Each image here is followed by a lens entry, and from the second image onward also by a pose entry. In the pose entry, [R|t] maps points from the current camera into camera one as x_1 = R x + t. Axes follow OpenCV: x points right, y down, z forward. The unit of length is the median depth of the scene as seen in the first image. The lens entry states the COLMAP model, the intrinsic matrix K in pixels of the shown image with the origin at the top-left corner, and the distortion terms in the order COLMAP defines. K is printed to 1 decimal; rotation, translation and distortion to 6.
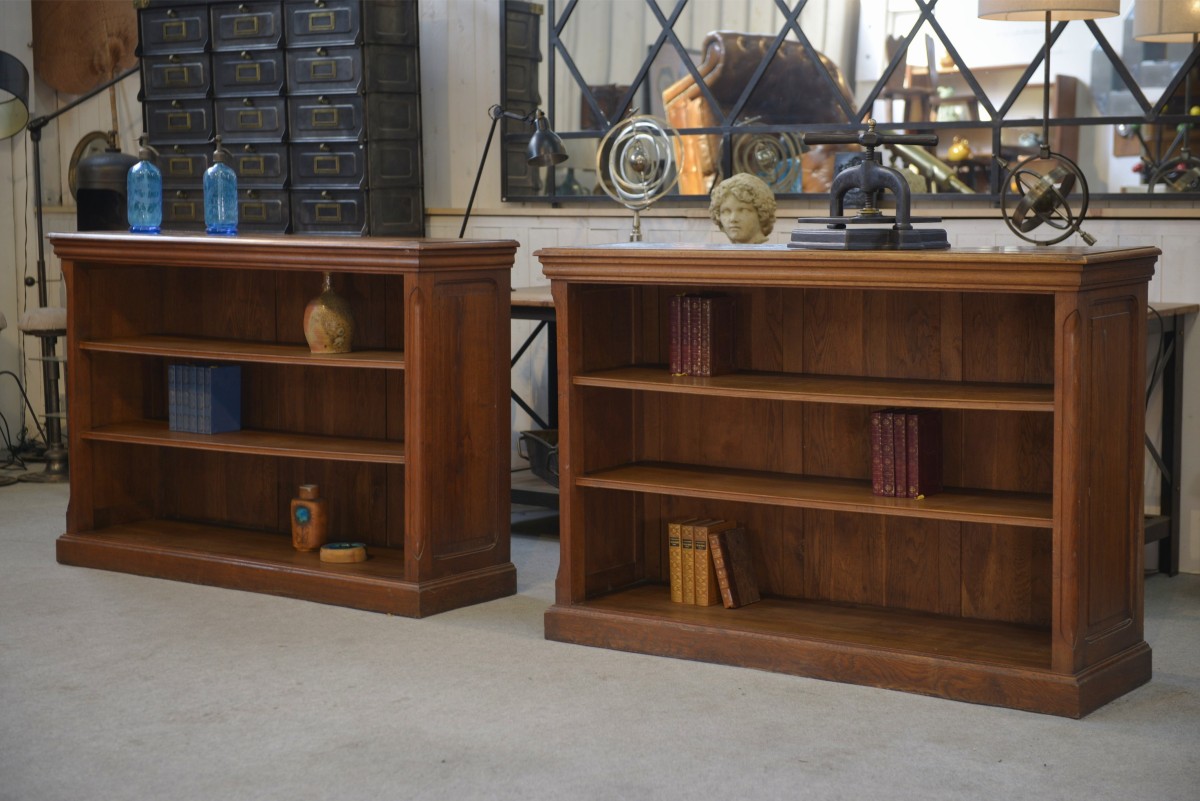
lens RADIAL K [[2192.1, 0, 590.4], [0, 2192.1, 395.2], [0, 0, 1]] dist [0.116118, 0.000000]
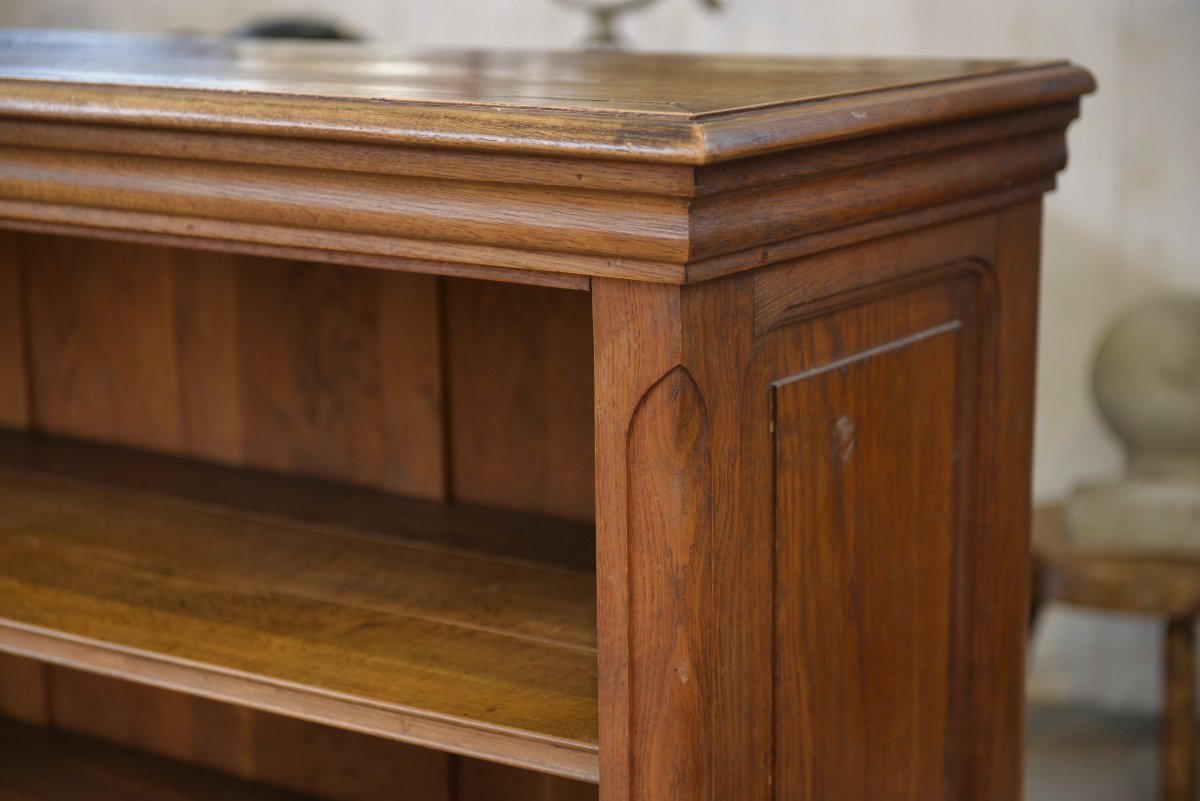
lens RADIAL K [[2330.8, 0, 601.7], [0, 2330.8, 393.3], [0, 0, 1]] dist [0.099198, 0.000000]
pose [[0.999945, 0.002156, 0.010232, 0.184612], [-0.003172, 0.994953, 0.100288, -0.052133], [-0.009964, -0.100315, 0.994906, 0.675284]]
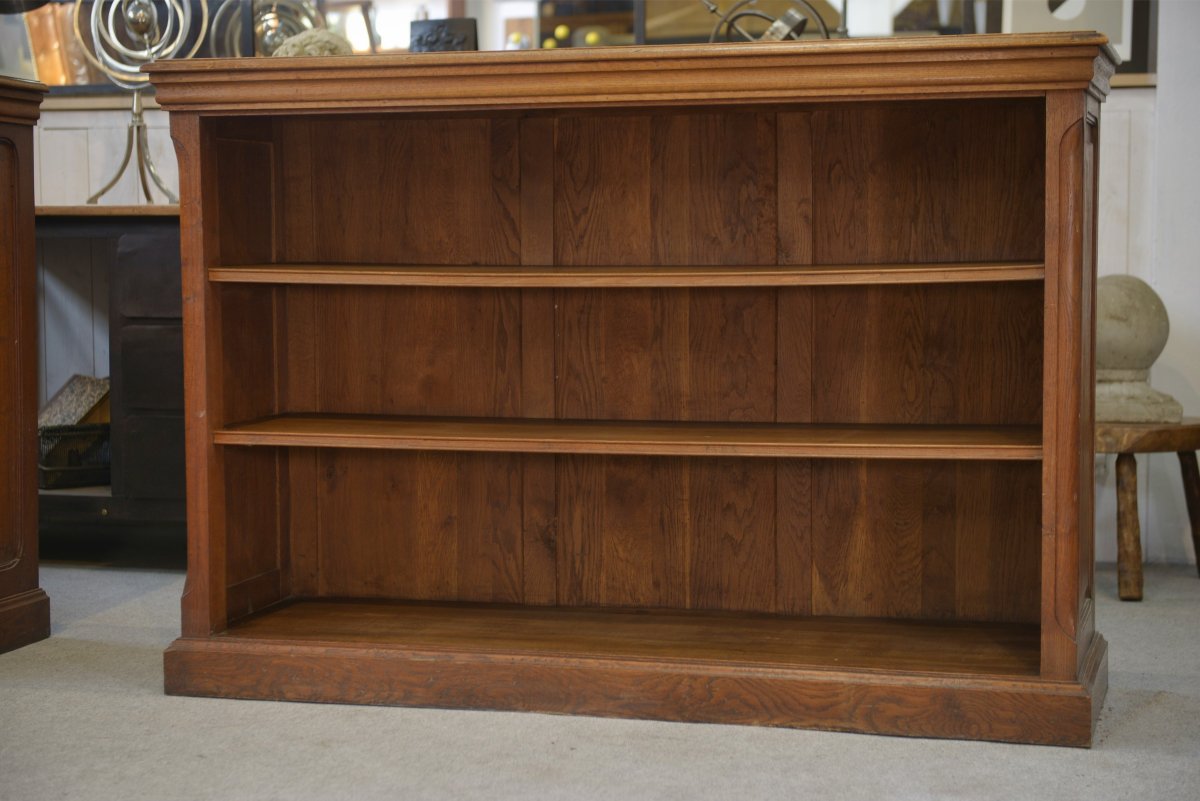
lens RADIAL K [[2262.6, 0, 606.3], [0, 2262.6, 396.9], [0, 0, 1]] dist [0.157702, 0.000000]
pose [[0.941834, -0.020392, 0.335460, -0.123024], [0.030968, 0.999177, -0.026208, 0.049863], [-0.334649, 0.035072, 0.941690, 0.363353]]
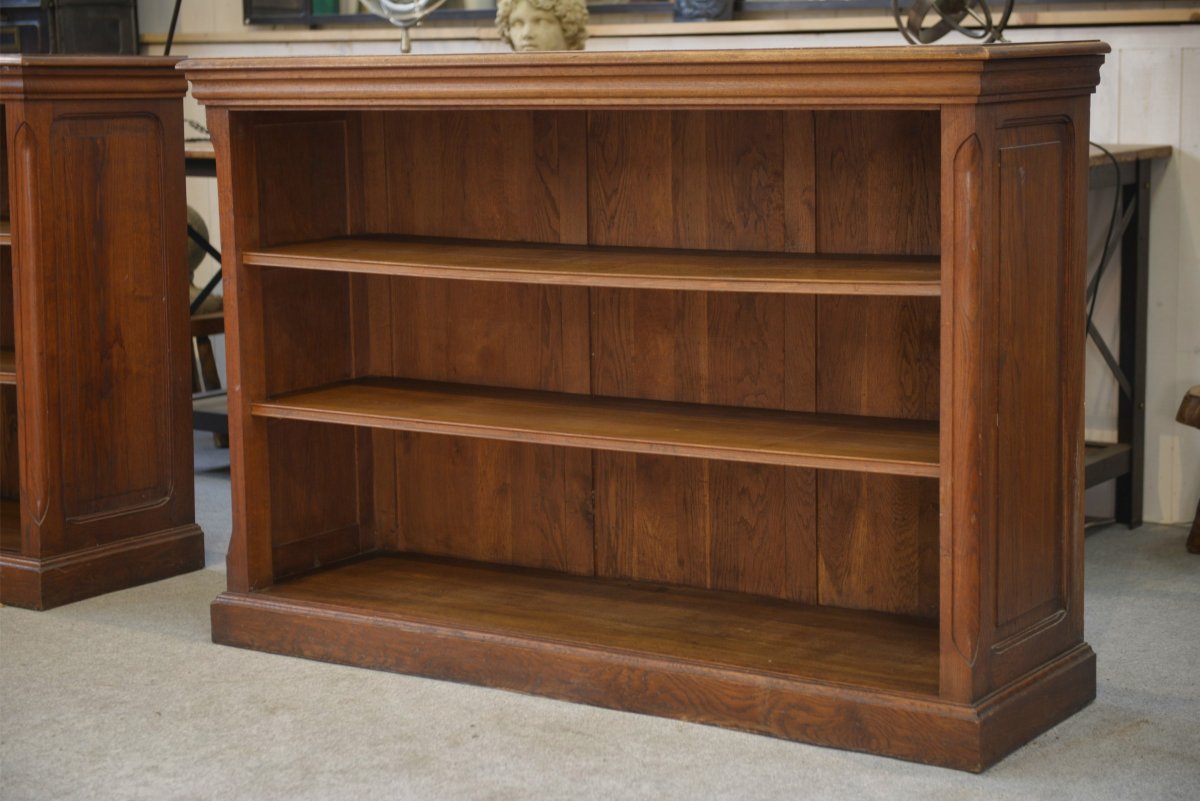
lens RADIAL K [[2390.0, 0, 595.1], [0, 2390.0, 395.1], [0, 0, 1]] dist [0.107941, 0.000000]
pose [[0.999540, -0.010789, 0.028357, 0.080308], [0.009585, 0.999061, 0.042249, 0.005200], [-0.028786, -0.041958, 0.998705, 0.274616]]
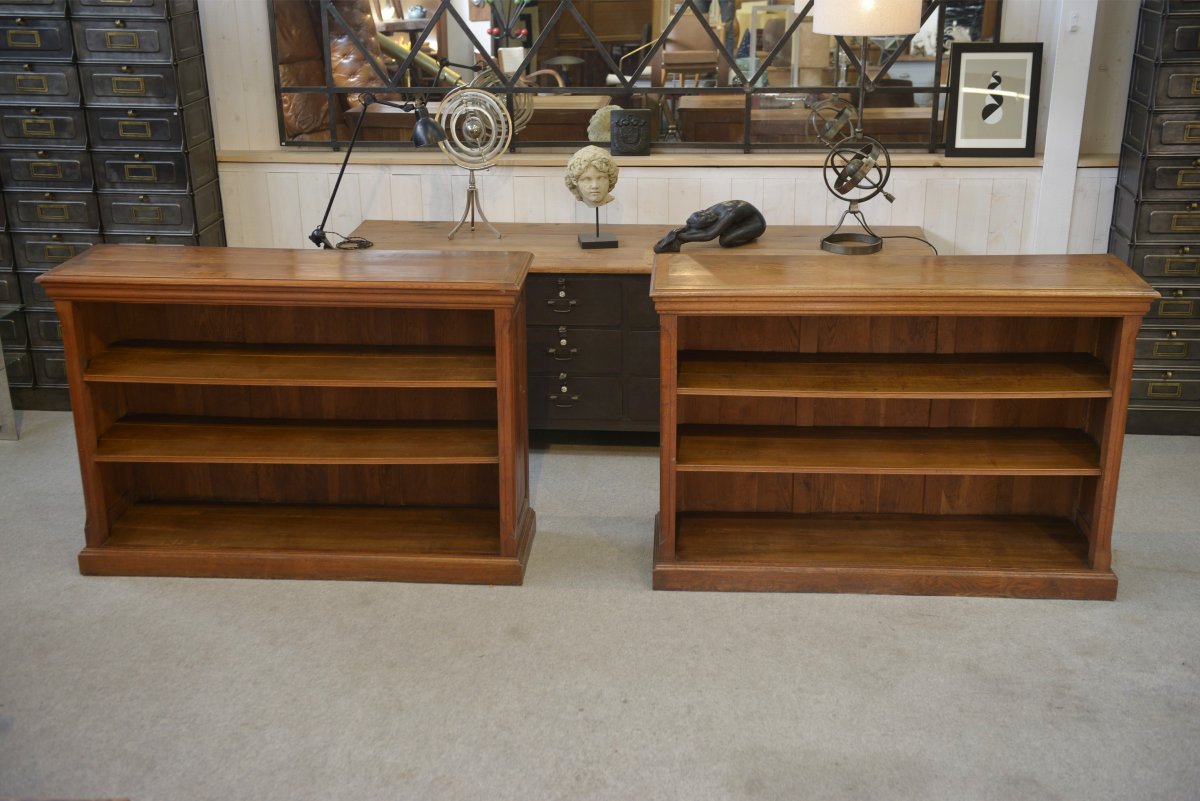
lens RADIAL K [[1431.3, 0, 604.7], [0, 1431.3, 400.5], [0, 0, 1]] dist [0.090768, 0.000000]
pose [[0.844405, -0.180273, 0.504461, -0.457413], [0.055757, 0.966139, 0.251926, -0.210500], [-0.532795, -0.184601, 0.825864, 0.374083]]
